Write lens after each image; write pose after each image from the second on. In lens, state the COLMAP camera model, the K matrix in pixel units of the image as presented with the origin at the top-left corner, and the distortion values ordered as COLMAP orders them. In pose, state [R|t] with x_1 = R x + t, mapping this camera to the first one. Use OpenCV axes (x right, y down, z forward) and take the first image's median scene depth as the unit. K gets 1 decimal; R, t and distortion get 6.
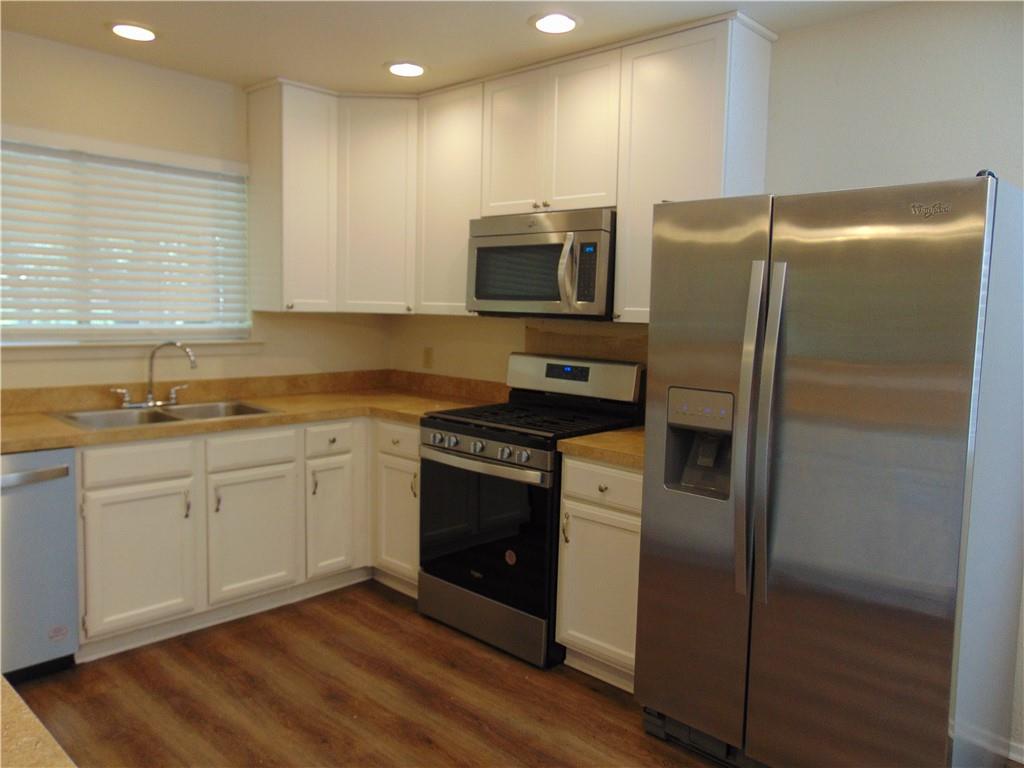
lens RADIAL K [[774.3, 0, 506.8], [0, 774.3, 384.6], [0, 0, 1]] dist [-0.020051, 0.047440]
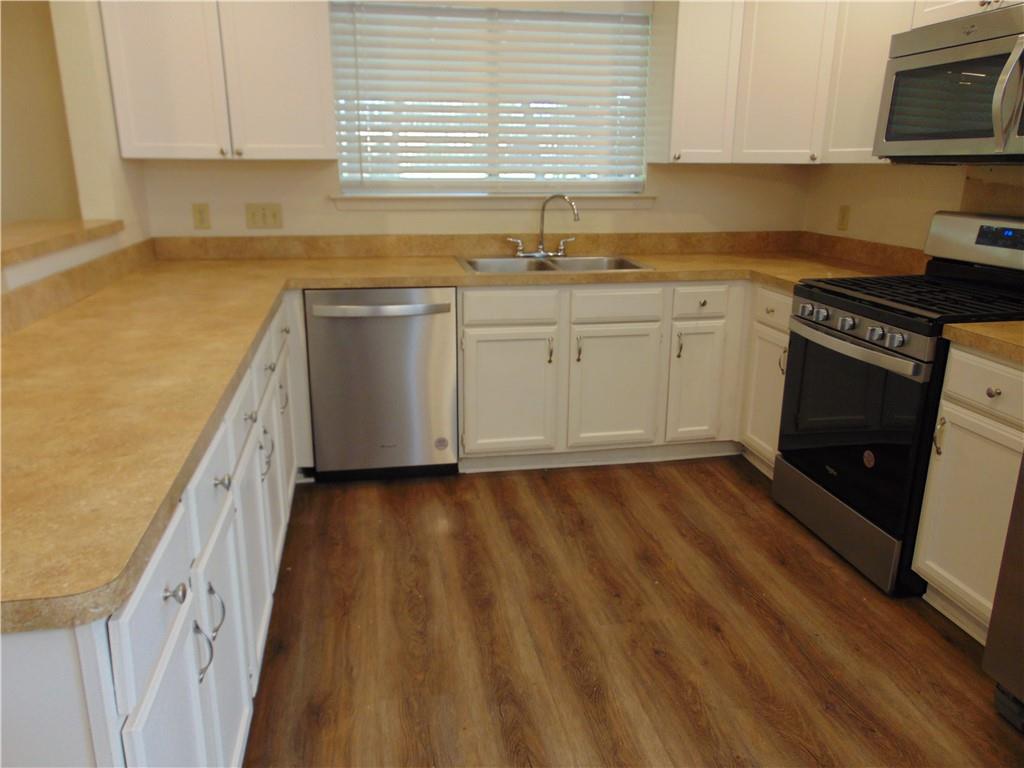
lens RADIAL K [[774.3, 0, 507.1], [0, 774.3, 382.4], [0, 0, 1]] dist [-0.020051, 0.047440]
pose [[0.808357, 0.142696, -0.571137, 0.142668], [-0.046194, 0.982561, 0.180109, 0.009341], [0.586878, -0.119210, 0.800852, 0.106632]]
